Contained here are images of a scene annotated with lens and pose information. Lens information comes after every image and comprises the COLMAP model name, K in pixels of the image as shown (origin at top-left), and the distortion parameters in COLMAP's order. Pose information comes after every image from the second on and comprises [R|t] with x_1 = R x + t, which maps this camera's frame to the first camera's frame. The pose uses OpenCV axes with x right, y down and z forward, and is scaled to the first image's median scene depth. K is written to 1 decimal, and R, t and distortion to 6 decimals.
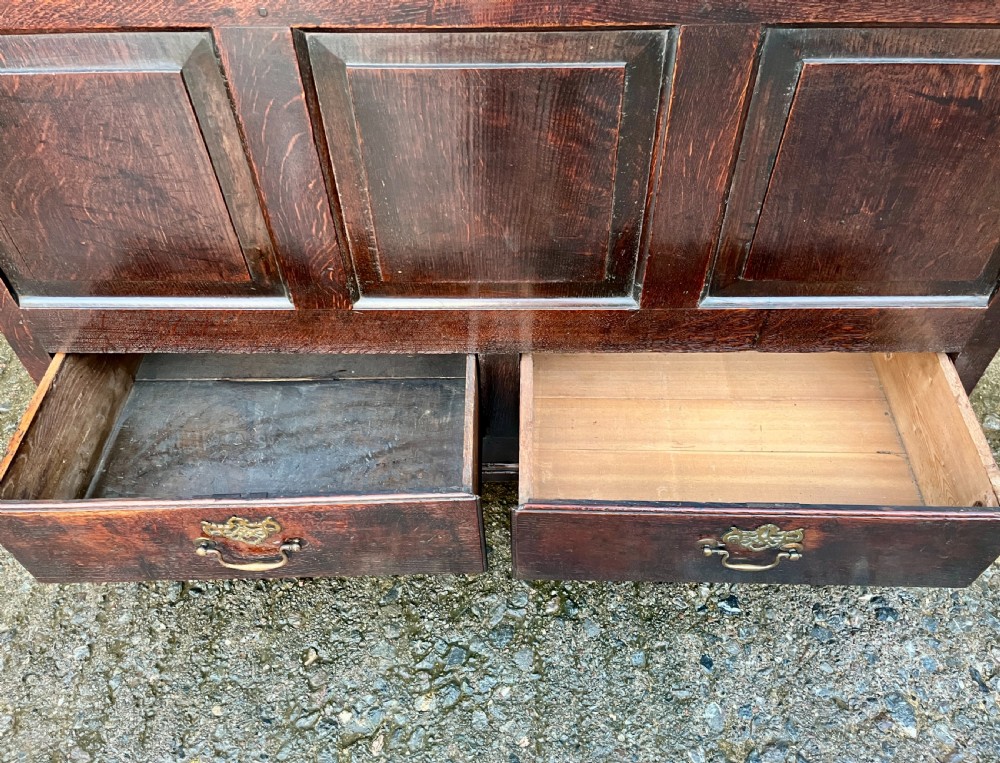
lens RADIAL K [[786.3, 0, 506.5], [0, 786.3, 375.3], [0, 0, 1]] dist [0.045256, -0.045285]
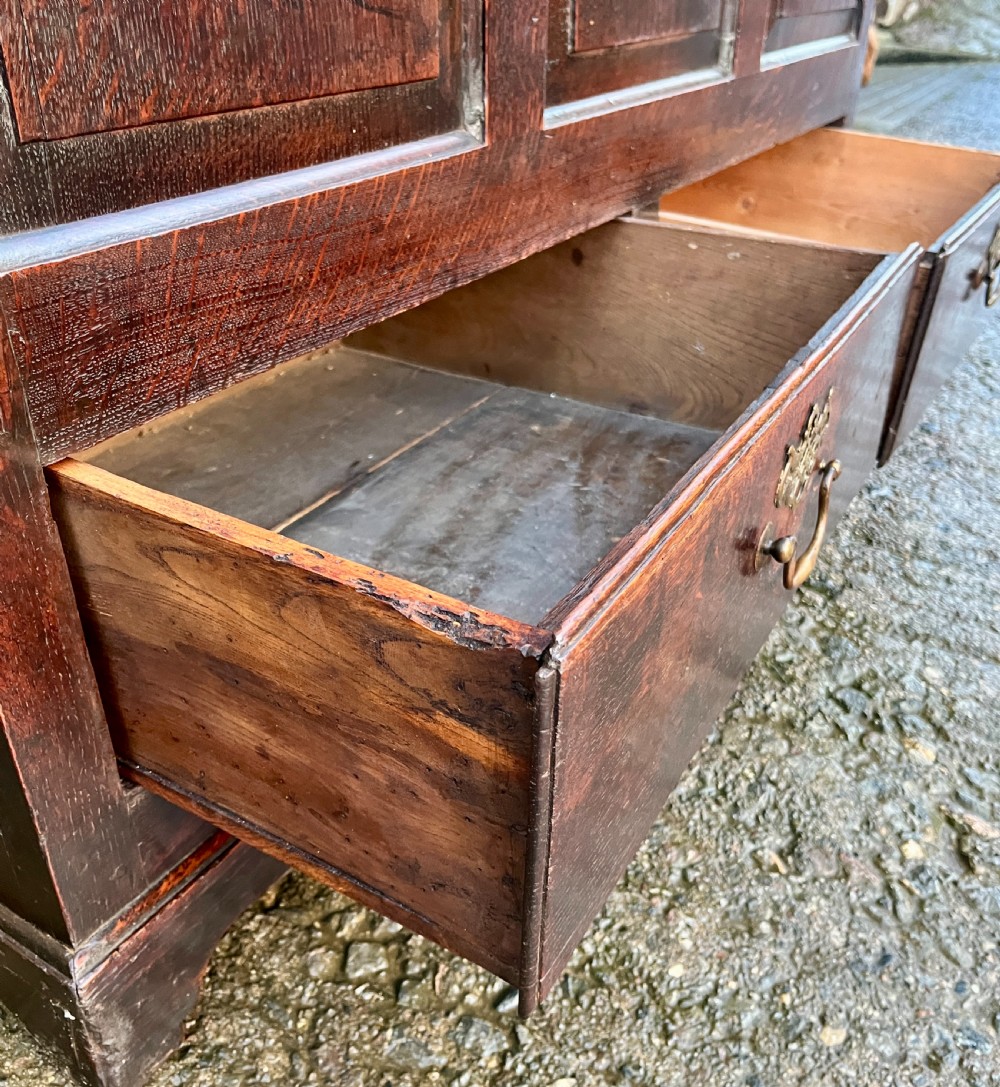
lens RADIAL K [[1052.5, 0, 497.9], [0, 1052.5, 551.2], [0, 0, 1]] dist [0.012496, 0.000000]
pose [[0.509251, -0.417747, 0.752430, -0.765933], [0.632165, 0.774830, 0.002330, 0.102916], [-0.583979, 0.474473, 0.658668, 0.598032]]
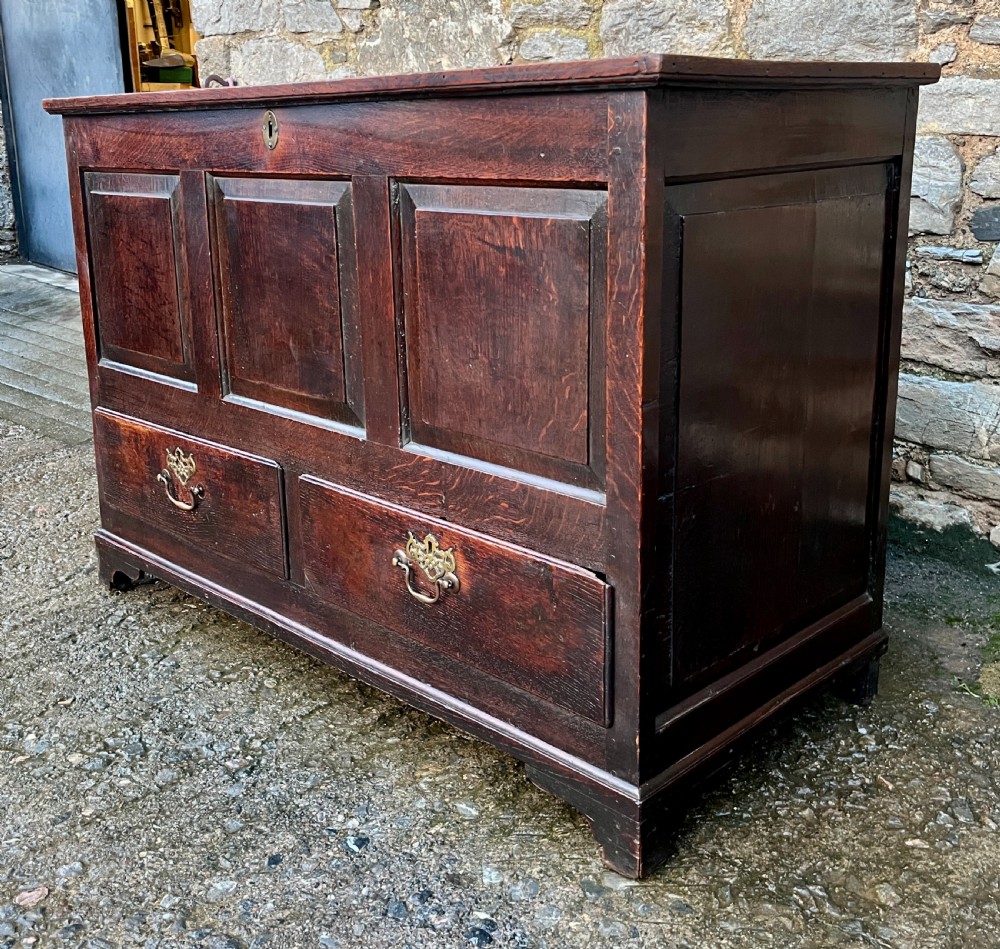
lens RADIAL K [[1131.6, 0, 497.3], [0, 1131.6, 407.3], [0, 0, 1]] dist [0.025368, 0.000000]
pose [[0.718447, 0.169942, -0.674503, 1.178438], [-0.512289, 0.785225, -0.347825, 0.288707], [0.470526, 0.595434, 0.651202, 0.035324]]
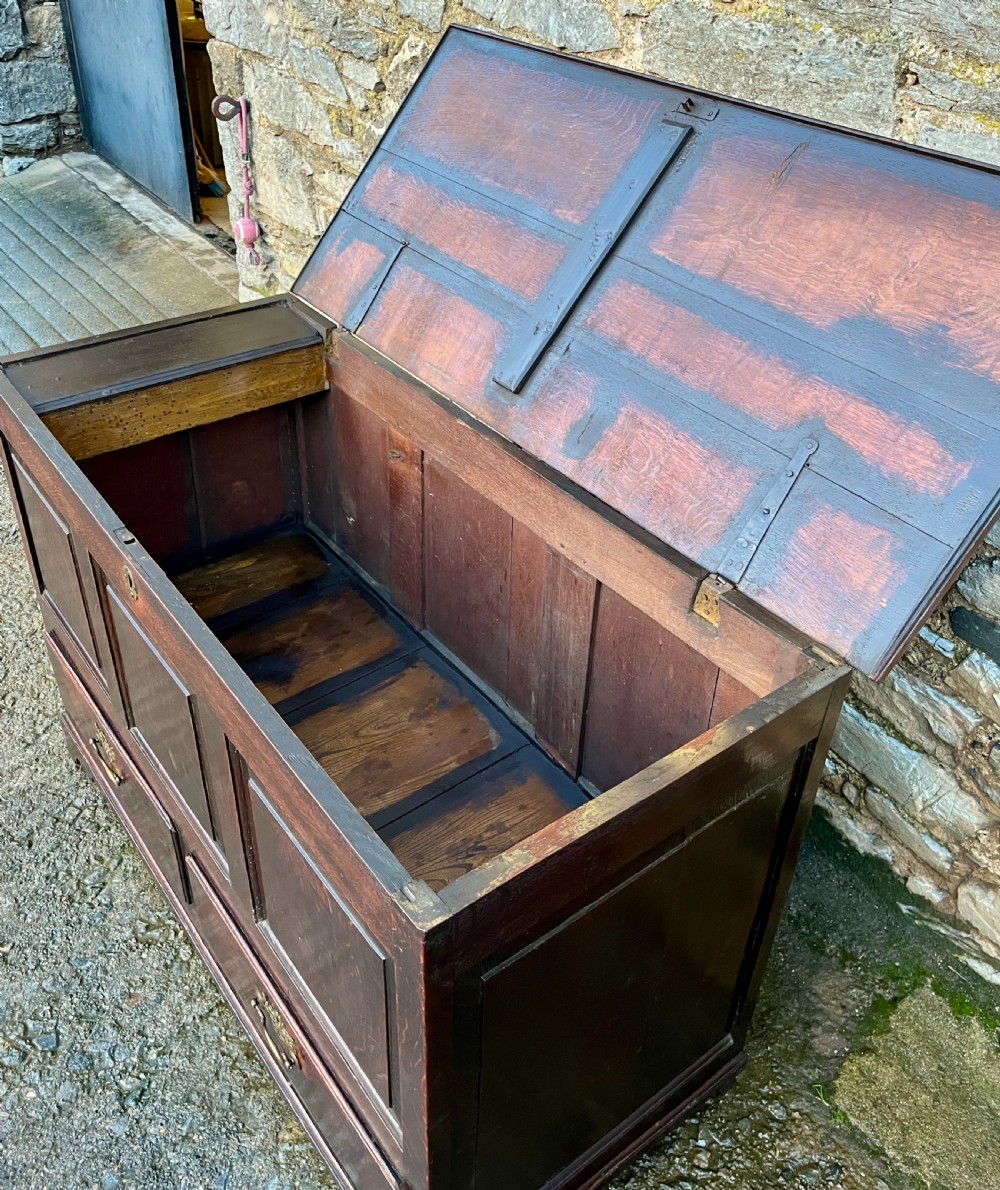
lens RADIAL K [[1039.3, 0, 497.1], [0, 1039.3, 526.8], [0, 0, 1]] dist [0.098679, -0.142492]
pose [[0.620600, 0.471499, -0.626533, 0.938066], [-0.609373, 0.792853, -0.006940, -0.604359], [0.493477, 0.386100, 0.779364, -0.123675]]
